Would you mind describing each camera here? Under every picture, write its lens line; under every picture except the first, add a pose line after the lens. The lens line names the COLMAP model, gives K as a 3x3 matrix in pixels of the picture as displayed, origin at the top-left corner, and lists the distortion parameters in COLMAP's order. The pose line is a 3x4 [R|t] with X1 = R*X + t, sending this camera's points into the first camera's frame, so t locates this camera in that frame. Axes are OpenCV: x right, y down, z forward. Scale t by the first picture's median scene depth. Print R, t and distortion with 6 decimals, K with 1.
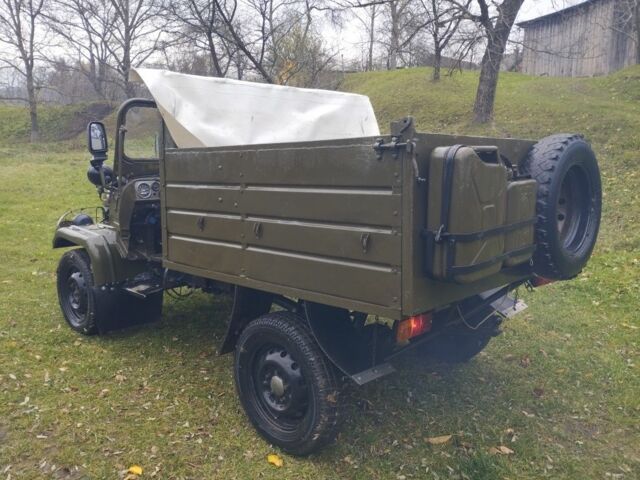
lens RADIAL K [[546.6, 0, 320.0], [0, 546.6, 240.0], [0, 0, 1]] dist [0.029055, -0.006833]
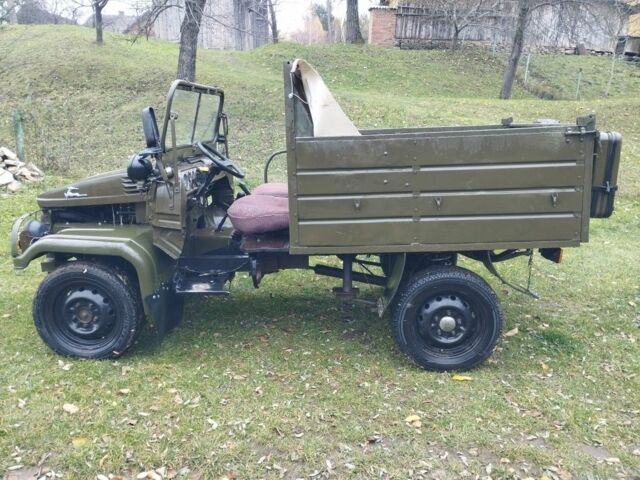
lens RADIAL K [[546.6, 0, 320.0], [0, 546.6, 240.0], [0, 0, 1]] dist [0.029055, -0.006833]
pose [[0.746515, -0.160100, 0.645820, -1.055120], [0.117734, 0.987088, 0.108610, -0.095131], [-0.654870, -0.005044, 0.755725, 0.231270]]
